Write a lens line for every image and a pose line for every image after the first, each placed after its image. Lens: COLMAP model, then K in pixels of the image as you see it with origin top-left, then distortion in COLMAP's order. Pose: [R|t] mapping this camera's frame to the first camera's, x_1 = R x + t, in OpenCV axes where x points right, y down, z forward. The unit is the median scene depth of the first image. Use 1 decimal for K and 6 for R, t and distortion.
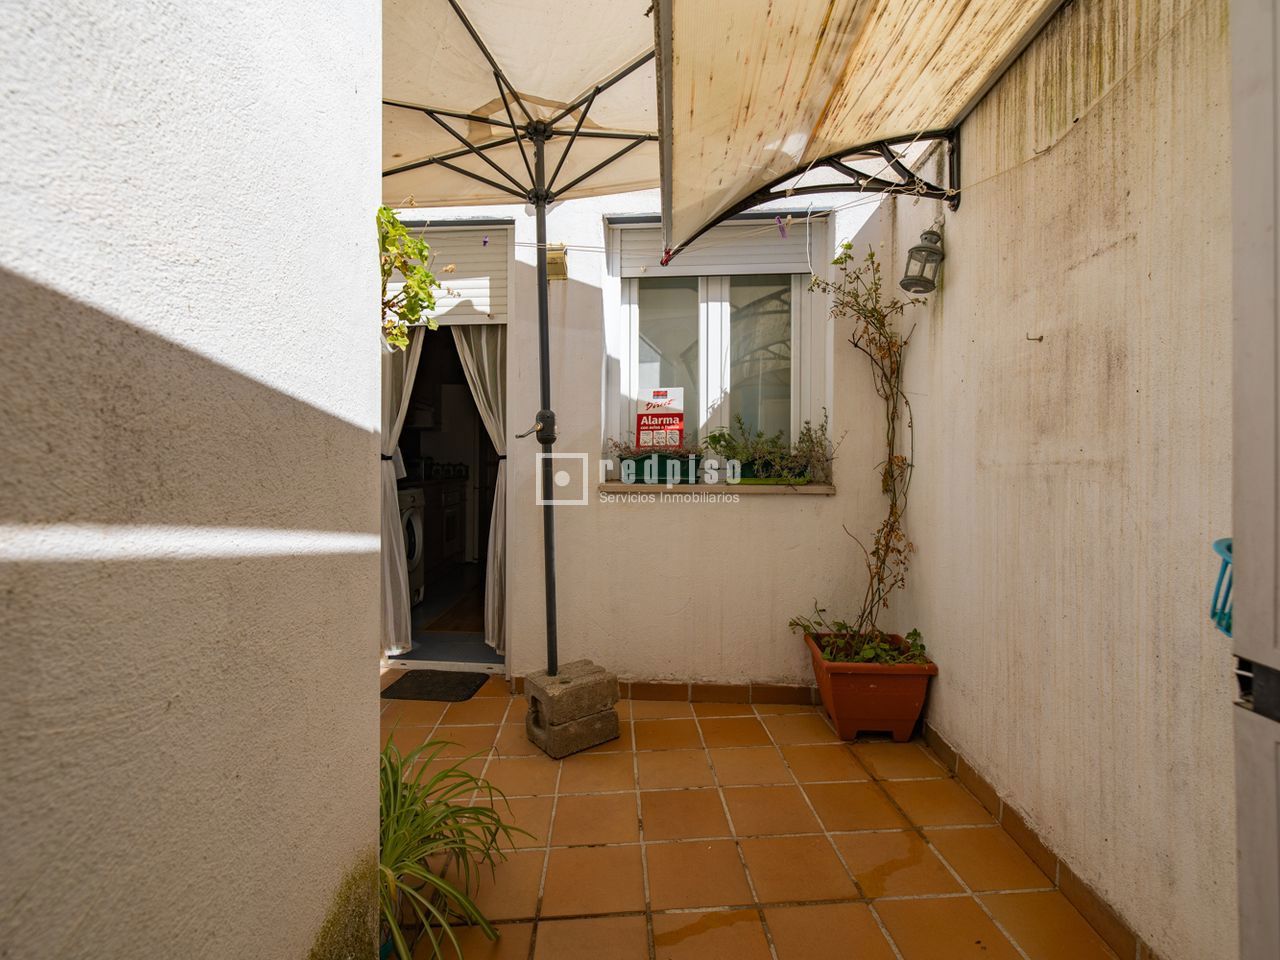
lens RADIAL K [[601.4, 0, 645.2], [0, 601.4, 475.6], [0, 0, 1]] dist [-0.000706, 0.000184]
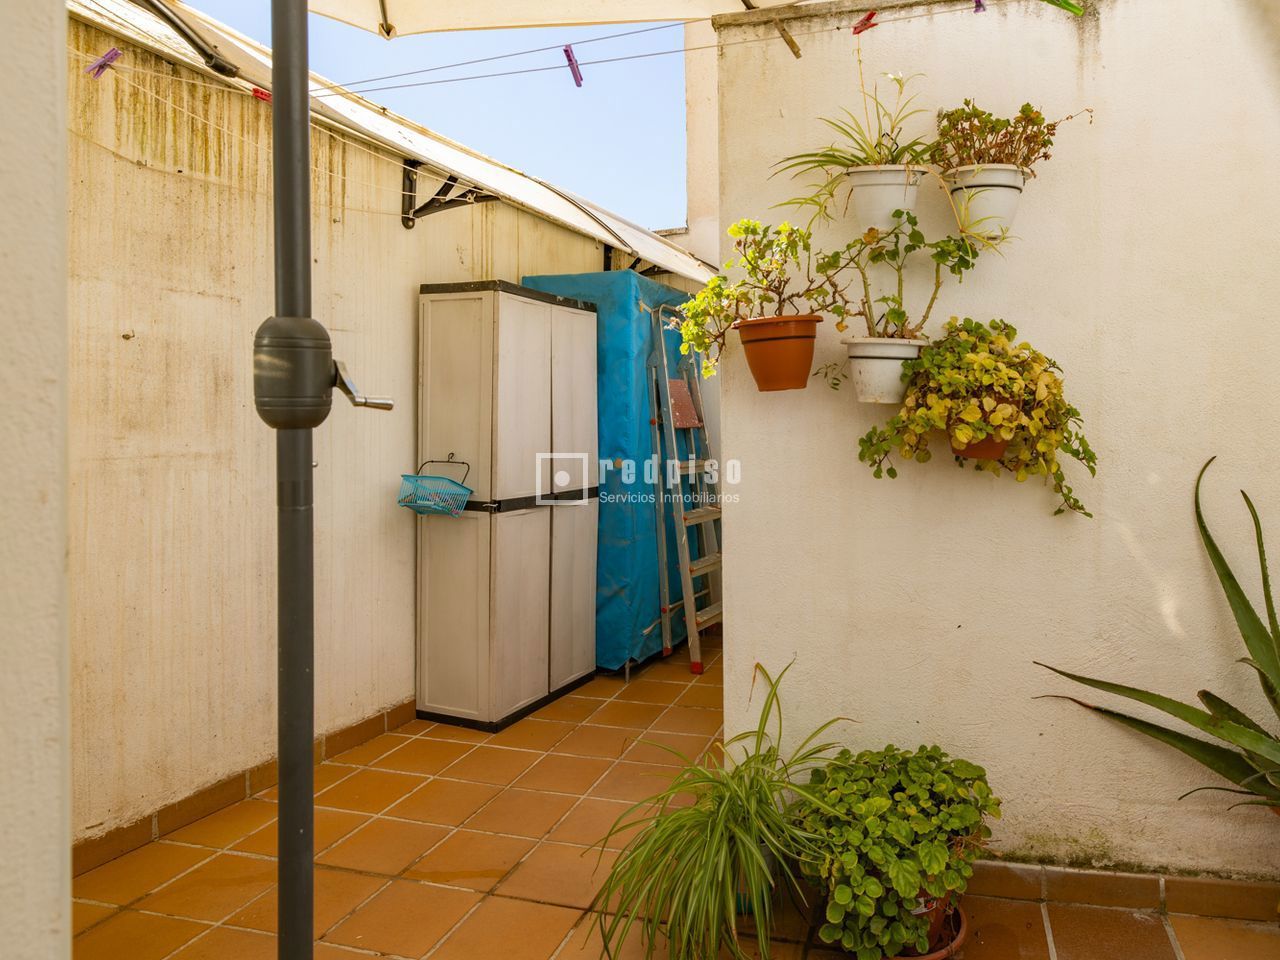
lens RADIAL K [[837.5, 0, 639.2], [0, 837.5, 478.1], [0, 0, 1]] dist [0.001460, 0.000739]
pose [[-0.906485, -0.021501, 0.421691, -0.828951], [0.011622, 0.997054, 0.075822, -0.094199], [-0.422079, 0.073632, -0.903564, 2.154023]]
